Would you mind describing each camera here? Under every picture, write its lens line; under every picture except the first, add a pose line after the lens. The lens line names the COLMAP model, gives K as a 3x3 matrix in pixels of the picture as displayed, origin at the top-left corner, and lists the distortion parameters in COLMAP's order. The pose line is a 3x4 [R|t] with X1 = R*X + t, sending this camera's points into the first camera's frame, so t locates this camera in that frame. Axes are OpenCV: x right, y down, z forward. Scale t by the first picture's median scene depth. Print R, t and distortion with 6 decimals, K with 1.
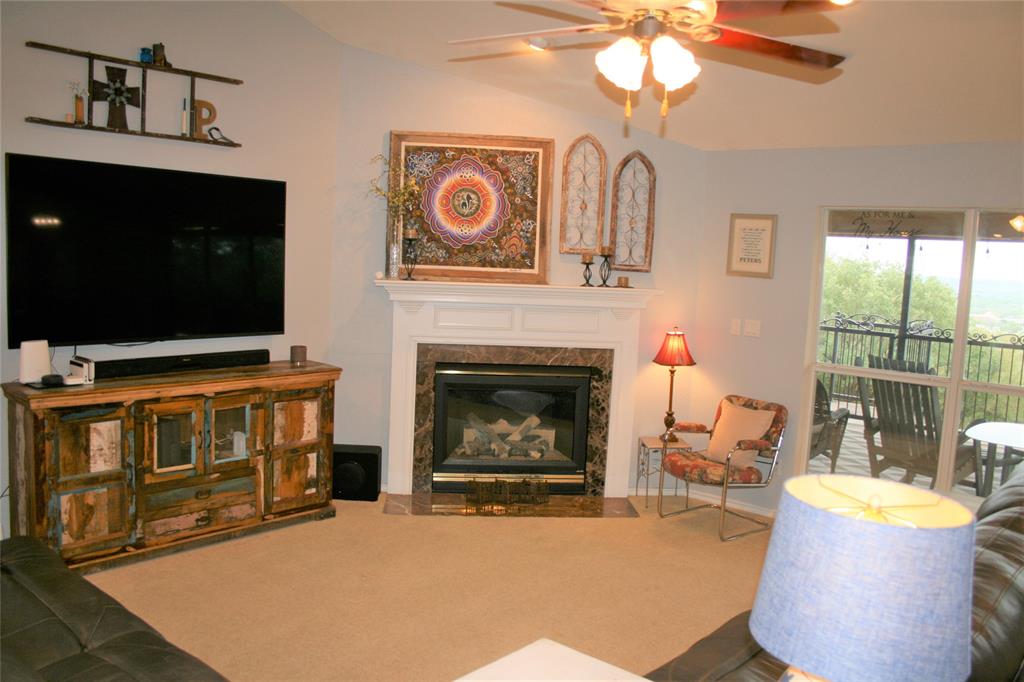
lens RADIAL K [[852.9, 0, 511.7], [0, 852.9, 344.1], [0, 0, 1]] dist [-0.153312, 0.128765]
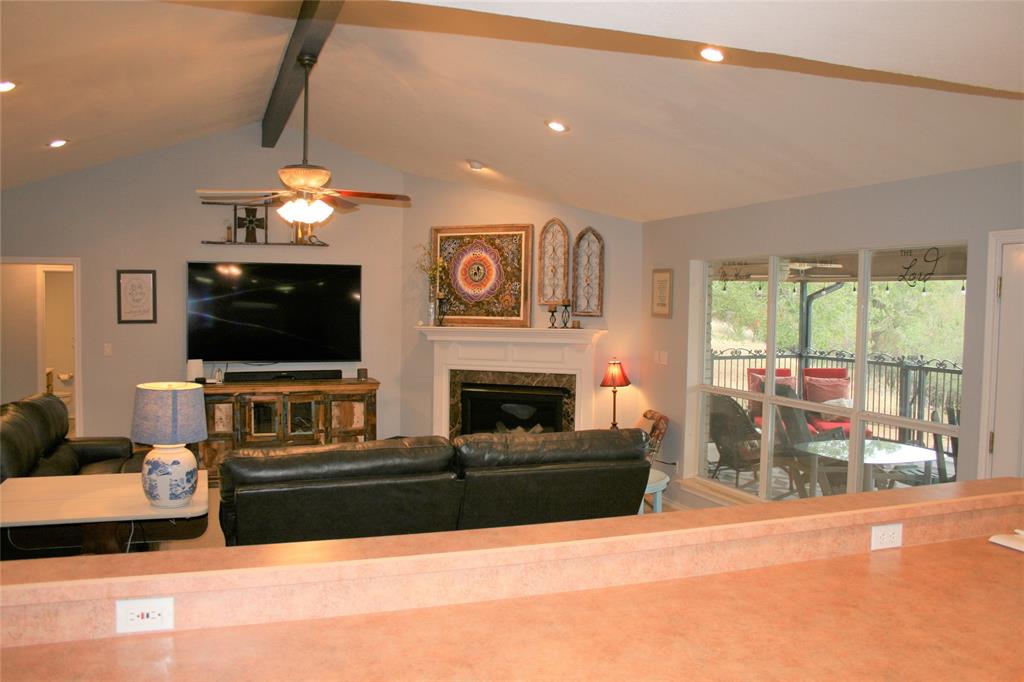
lens RADIAL K [[852.9, 0, 511.7], [0, 852.9, 344.1], [0, 0, 1]] dist [-0.153312, 0.128765]
pose [[0.878006, -0.011929, -0.478501, 0.693814], [-0.022939, 0.997492, -0.066959, 0.051958], [0.478100, 0.069767, 0.875530, -0.238025]]
